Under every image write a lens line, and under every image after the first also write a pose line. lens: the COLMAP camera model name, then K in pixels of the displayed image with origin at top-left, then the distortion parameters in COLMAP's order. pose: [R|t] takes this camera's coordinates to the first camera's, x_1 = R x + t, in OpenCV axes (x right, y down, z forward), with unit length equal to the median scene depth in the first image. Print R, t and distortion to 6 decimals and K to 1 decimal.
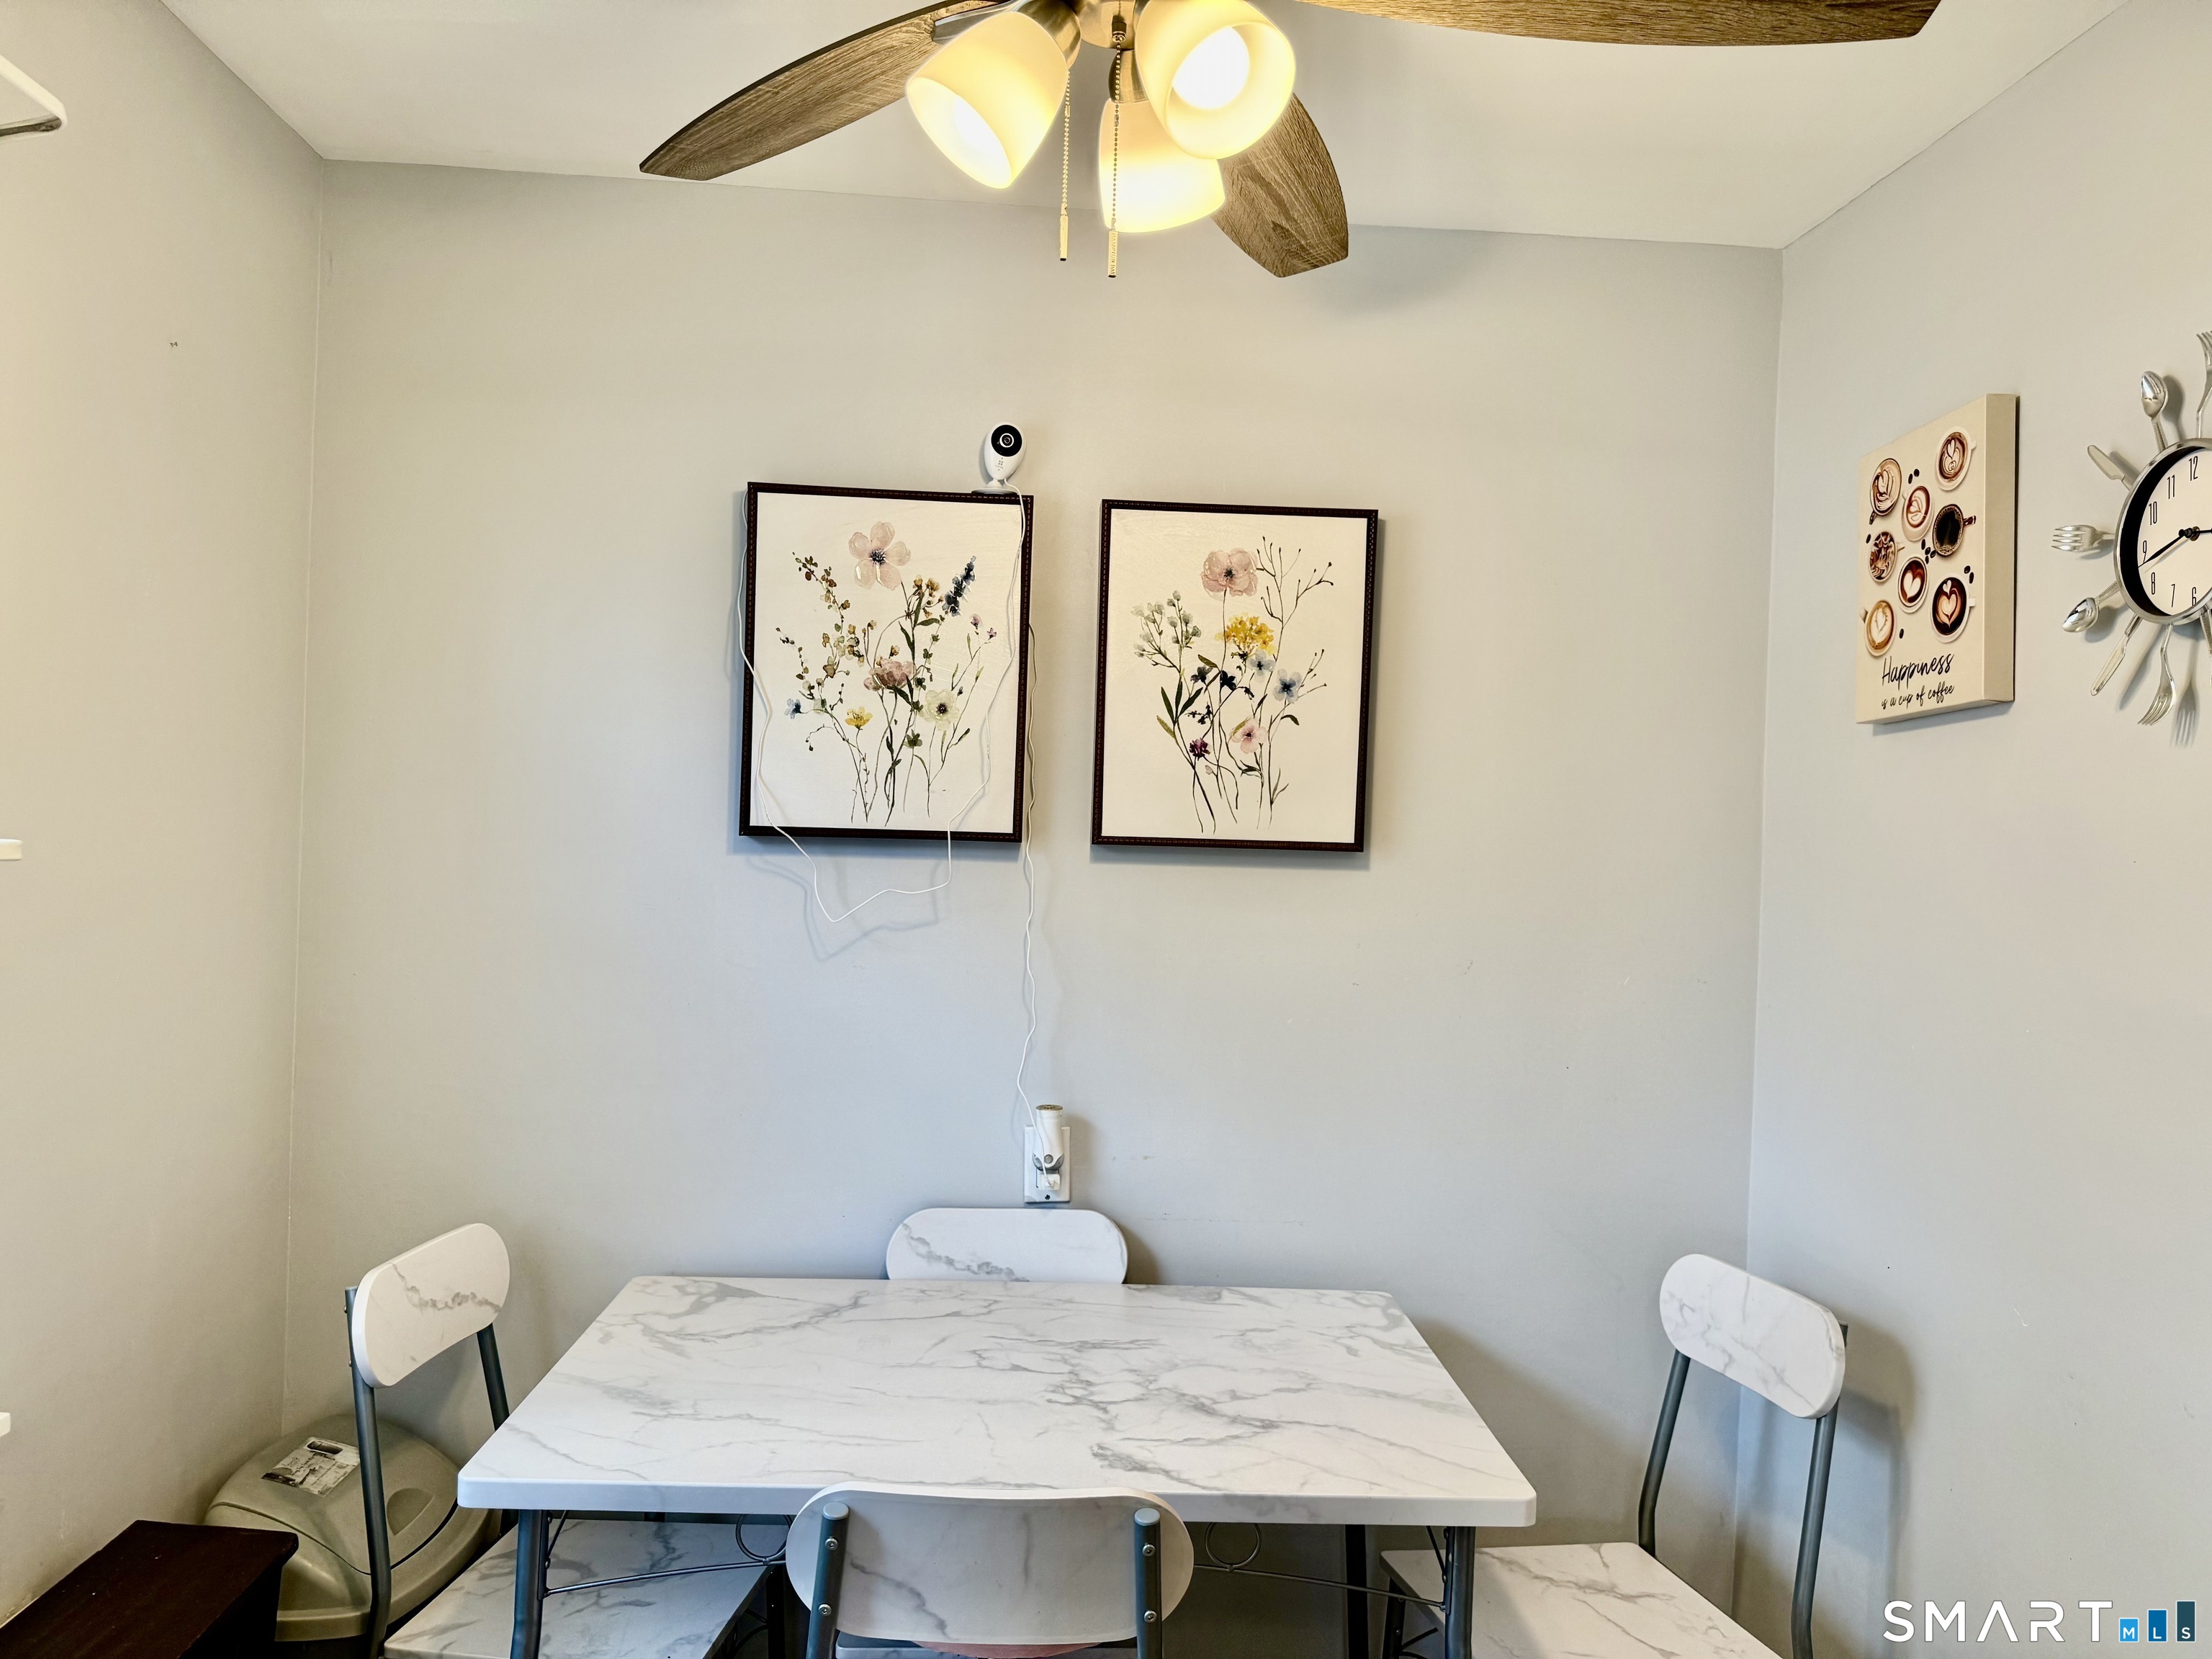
lens RADIAL K [[1536.2, 0, 1109.6], [0, 1536.2, 818.3], [0, 0, 1]] dist [0.010930, -0.013039]
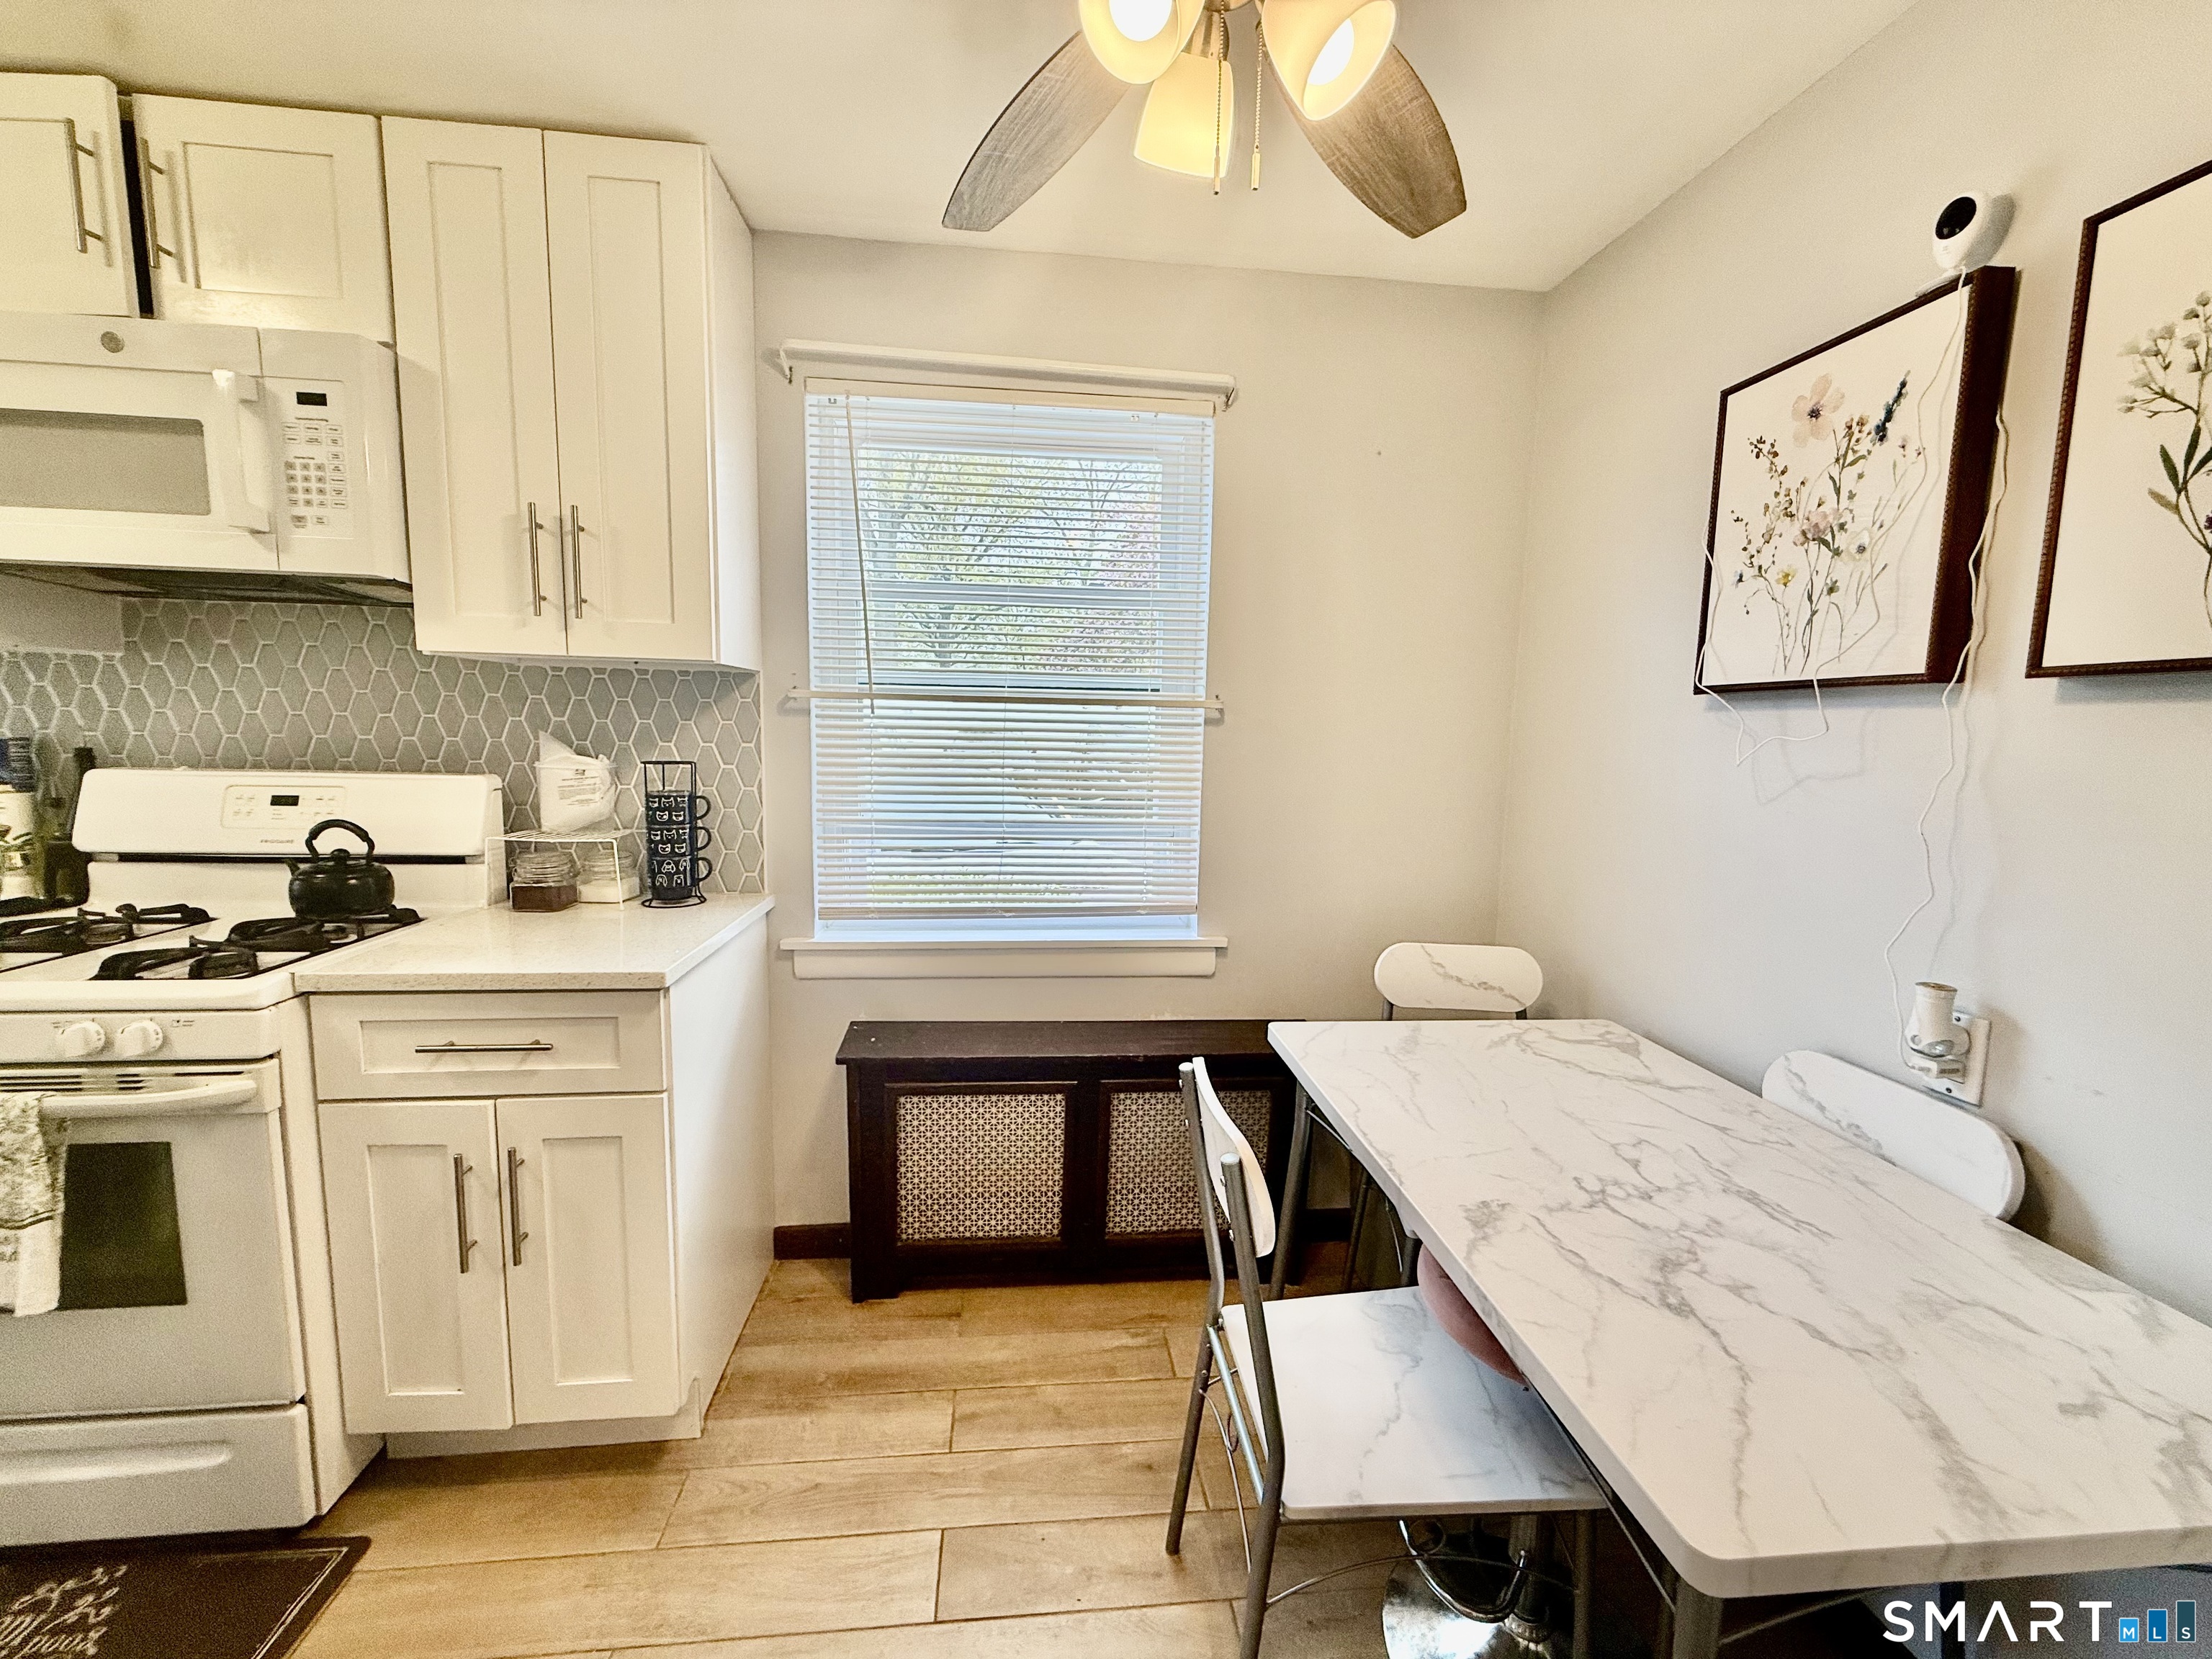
lens RADIAL K [[883.2, 0, 1101.0], [0, 883.2, 832.5], [0, 0, 1]] dist [0.001622, -0.000106]
pose [[0.033986, 0.088412, -0.995504, 0.446916], [-0.010237, 0.996058, 0.088112, 0.062601], [0.999370, 0.007196, 0.034757, 0.505836]]
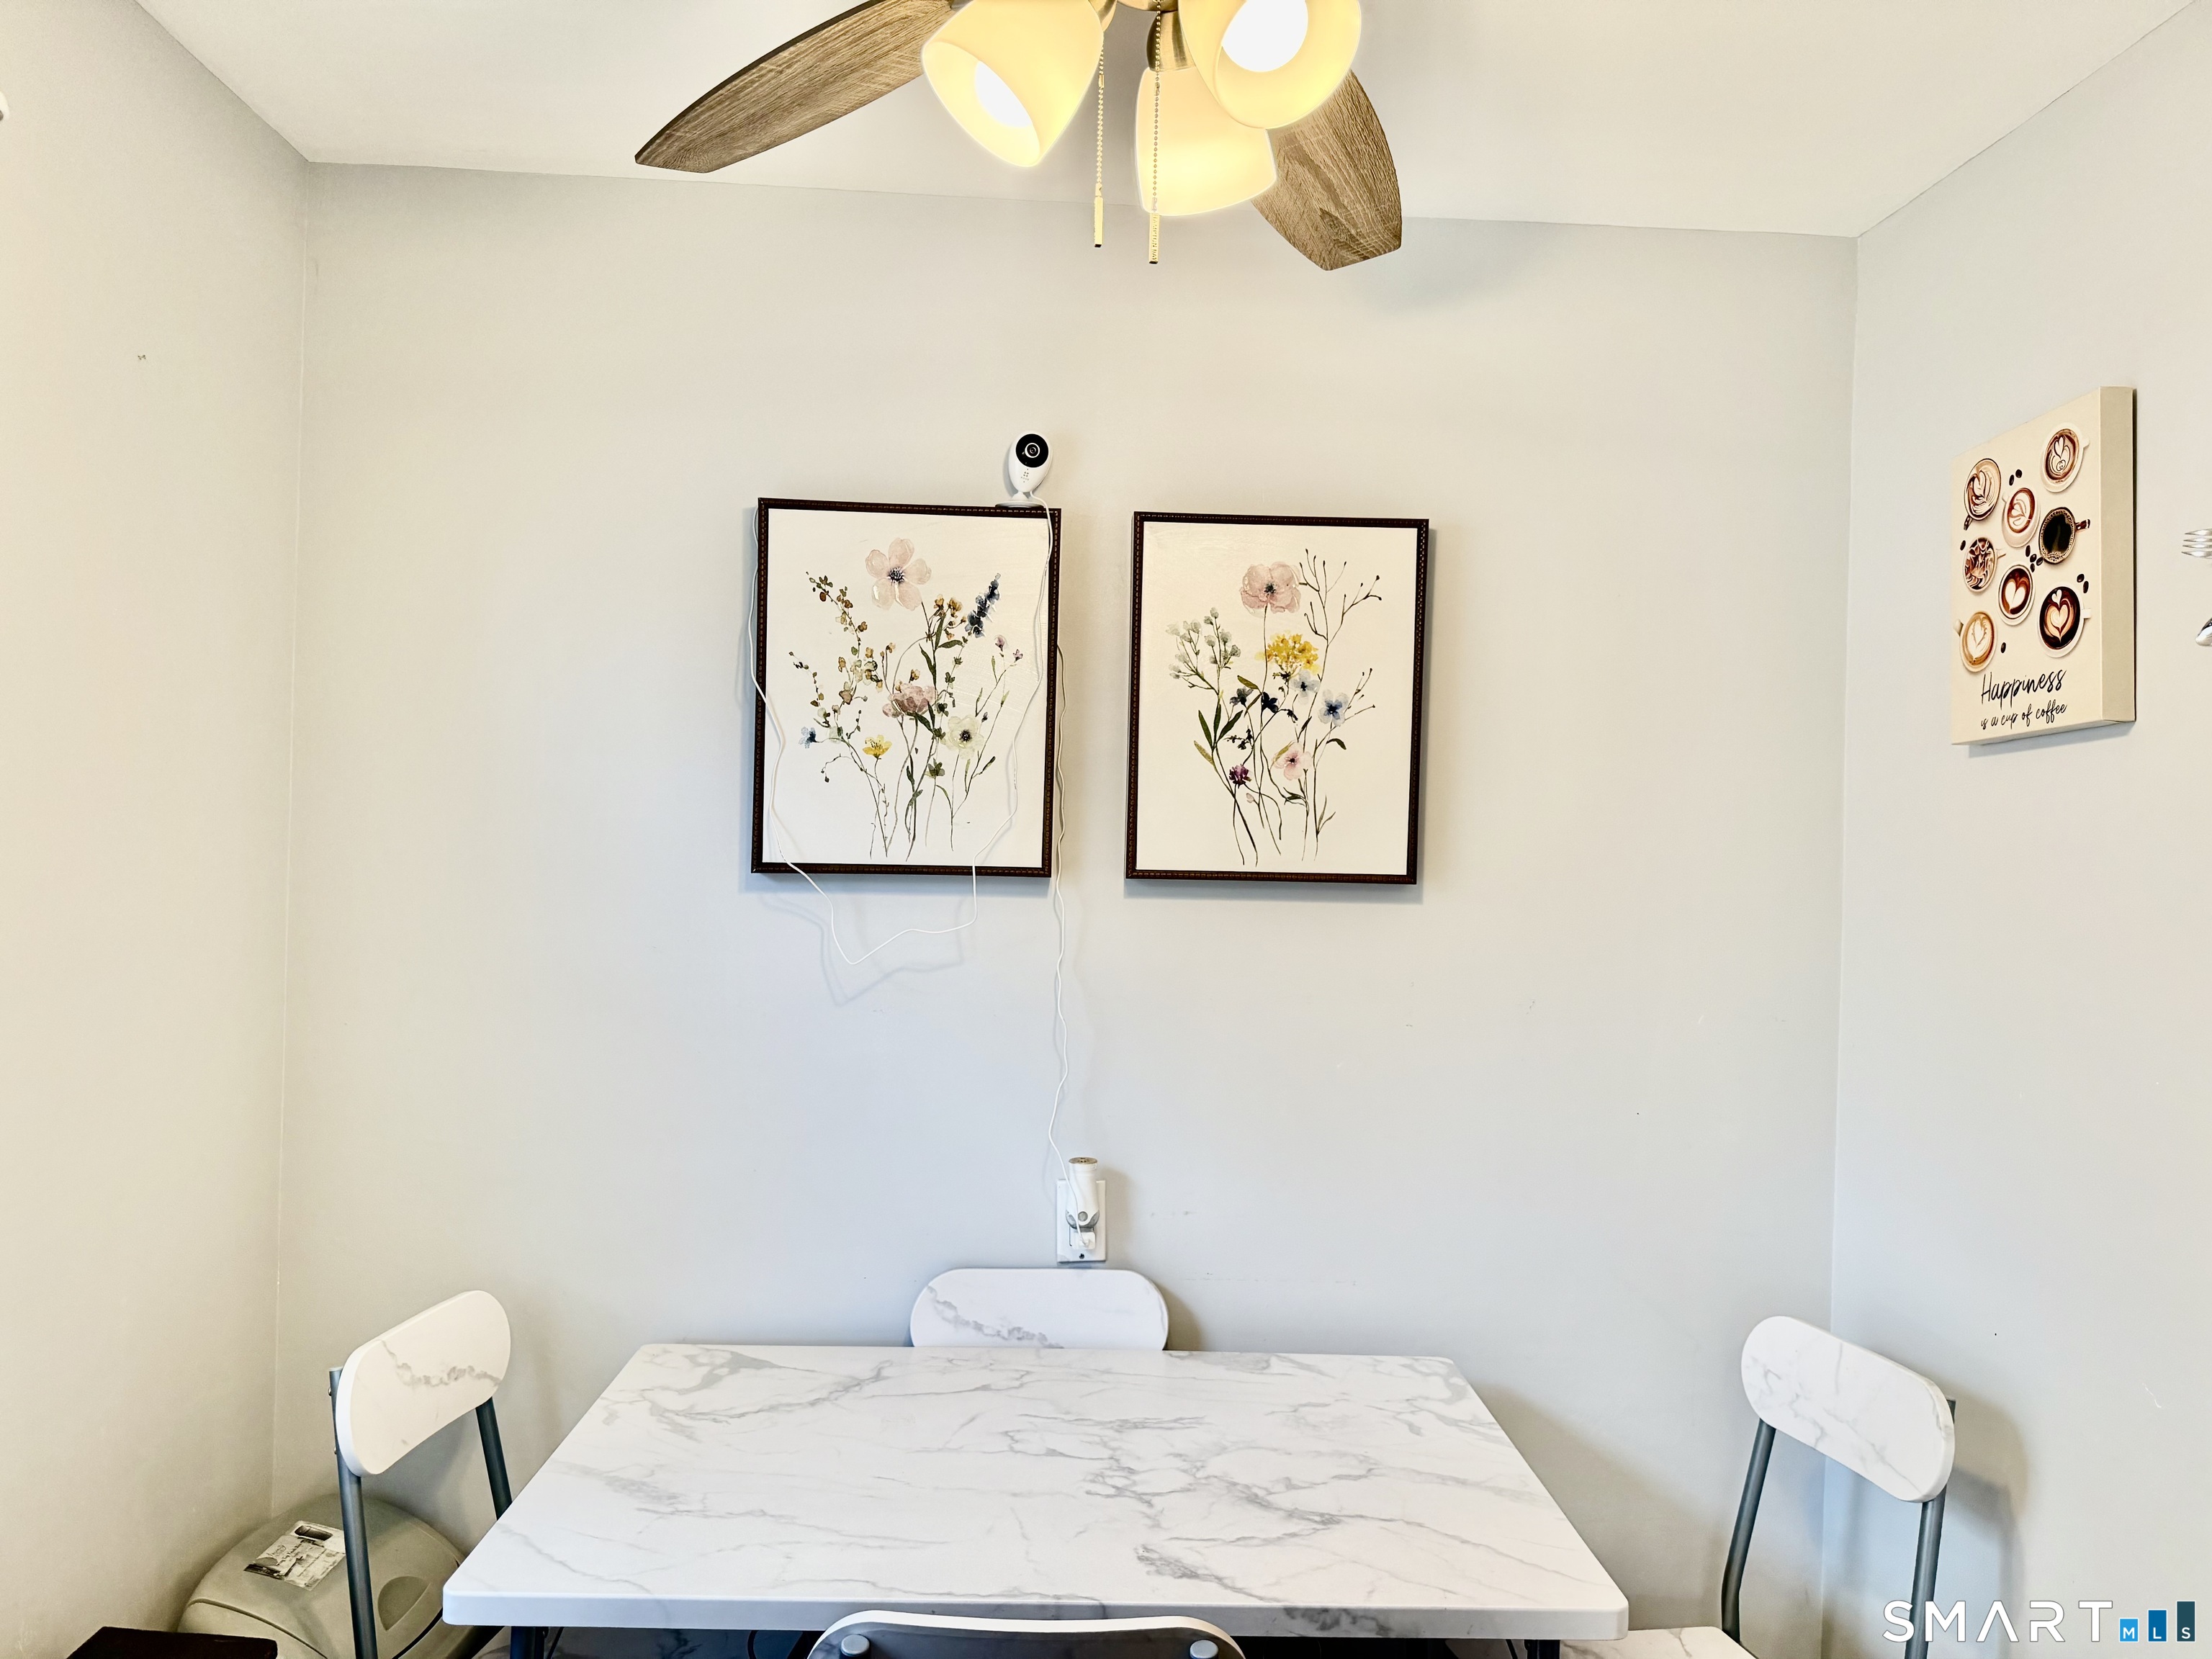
lens RADIAL K [[1536.2, 0, 1112.8], [0, 1536.2, 817.8], [0, 0, 1]] dist [0.010930, -0.013039]
pose [[0.999886, -0.008526, -0.012450, -0.007891], [0.008432, 0.999936, -0.007580, -0.013596], [0.012514, 0.007474, 0.999894, 0.062444]]
